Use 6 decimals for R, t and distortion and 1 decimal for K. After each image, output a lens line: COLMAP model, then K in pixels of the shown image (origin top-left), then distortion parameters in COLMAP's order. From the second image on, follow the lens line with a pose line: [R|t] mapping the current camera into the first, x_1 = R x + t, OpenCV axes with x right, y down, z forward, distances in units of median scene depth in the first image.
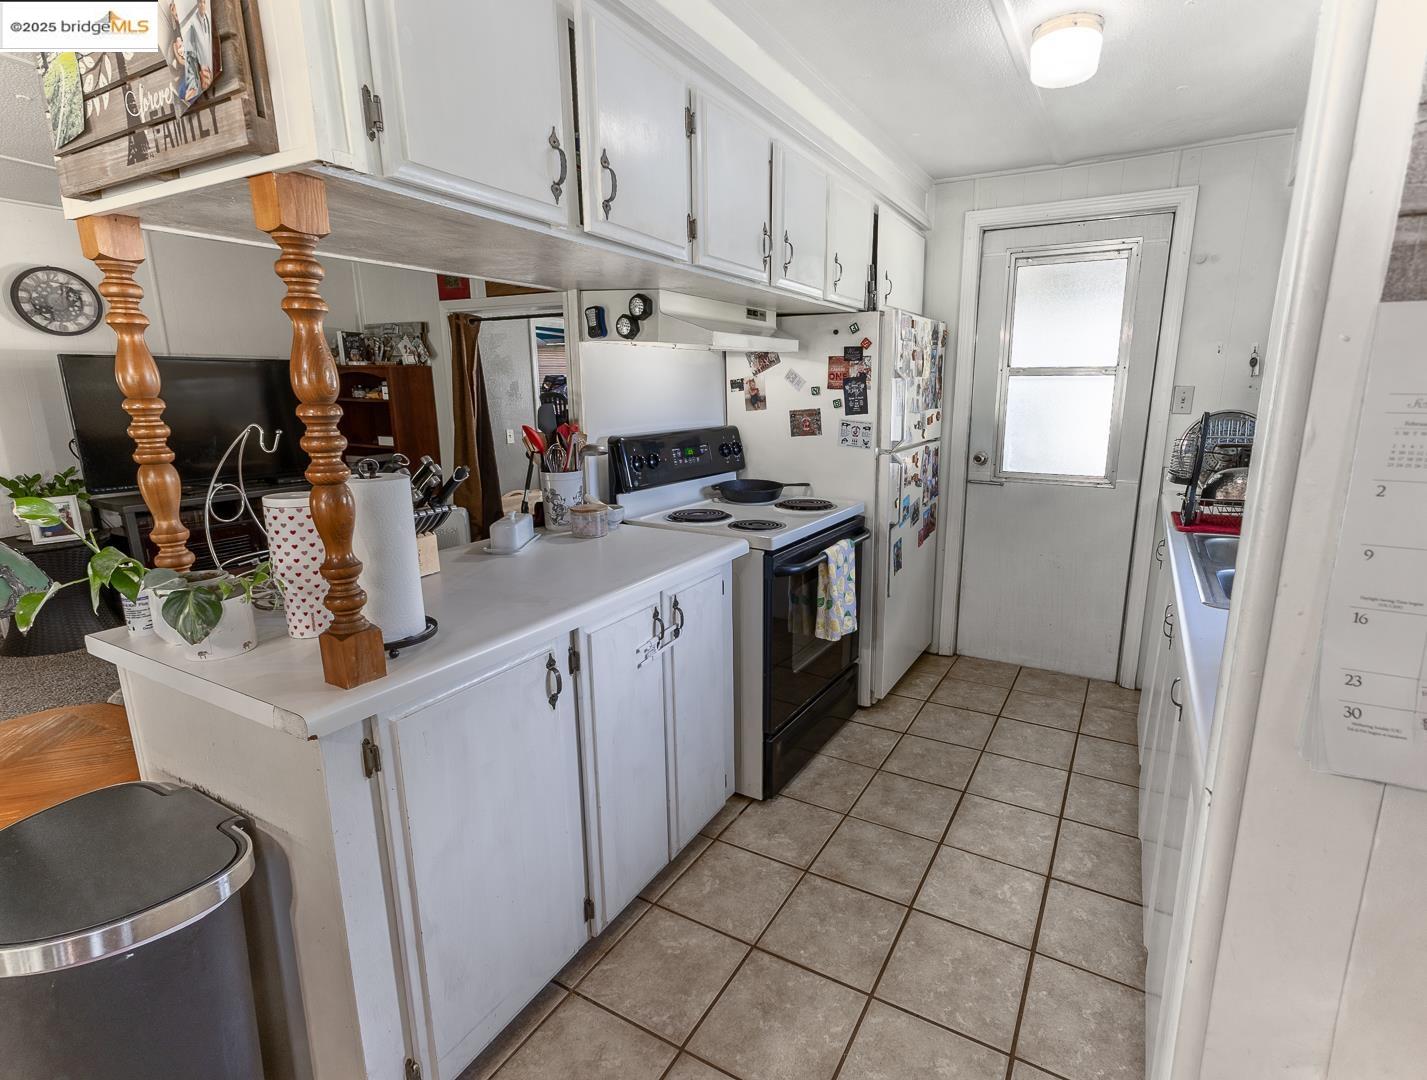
lens RADIAL K [[685.9, 0, 719.2], [0, 685.9, 538.0], [0, 0, 1]] dist [-0.000132, -0.000067]
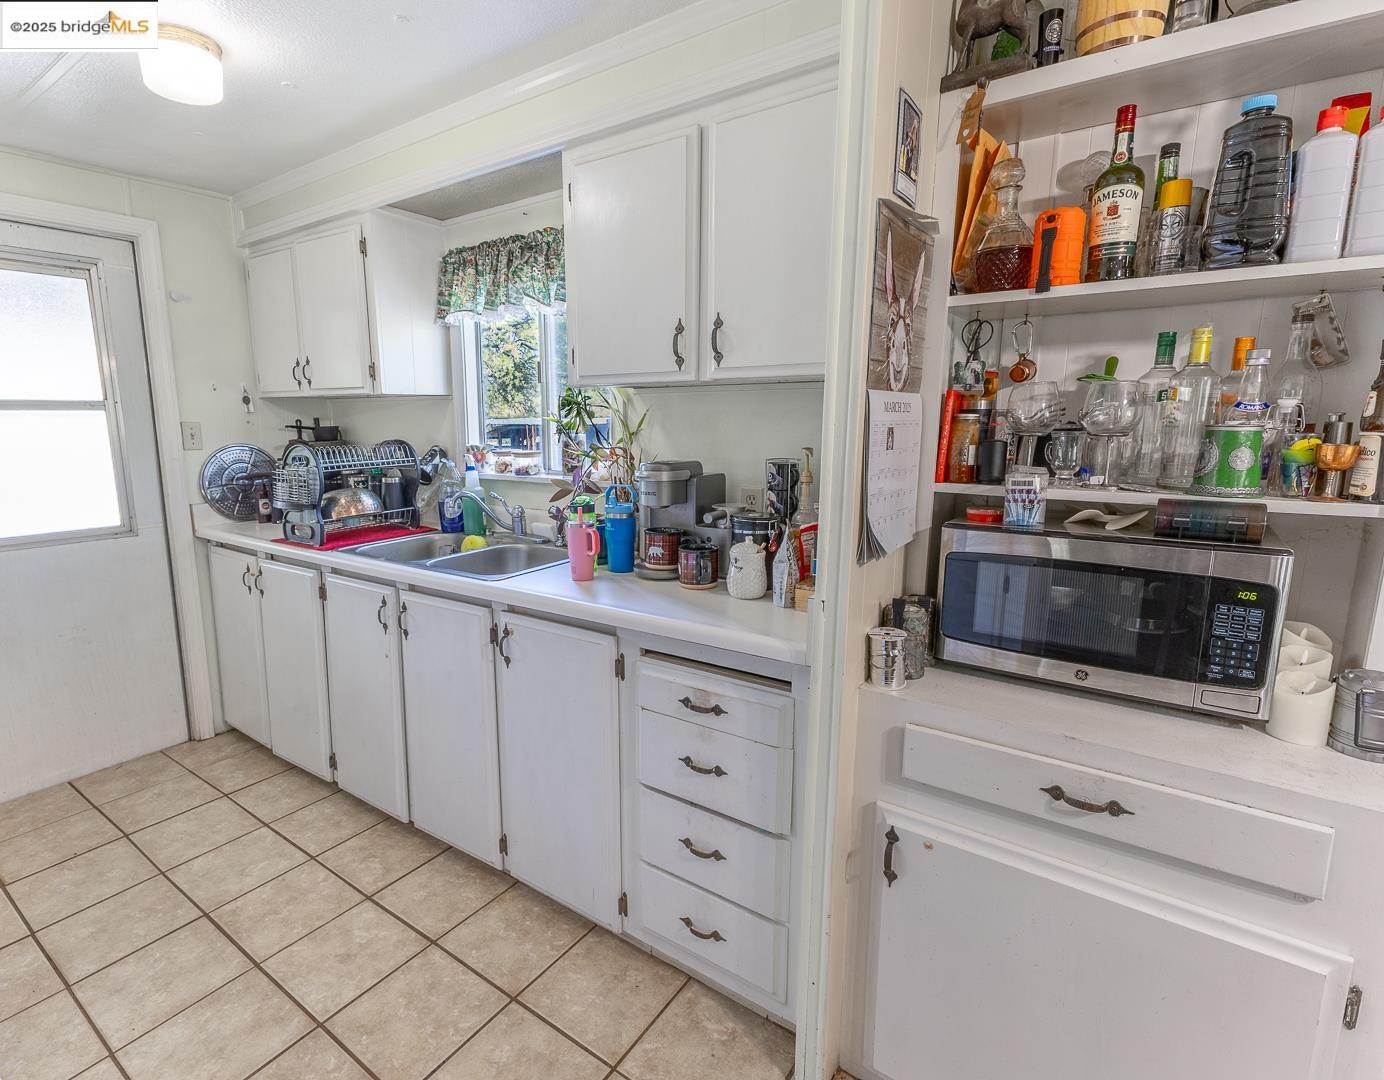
lens RADIAL K [[699.0, 0, 691.9], [0, 699.0, 535.6], [0, 0, 1]] dist [-0.002227, -0.000198]
pose [[0.066261, -0.161519, 0.984643, -0.360532], [0.218110, 0.965292, 0.143667, -0.059372], [-0.973672, 0.205241, 0.099190, 0.271232]]
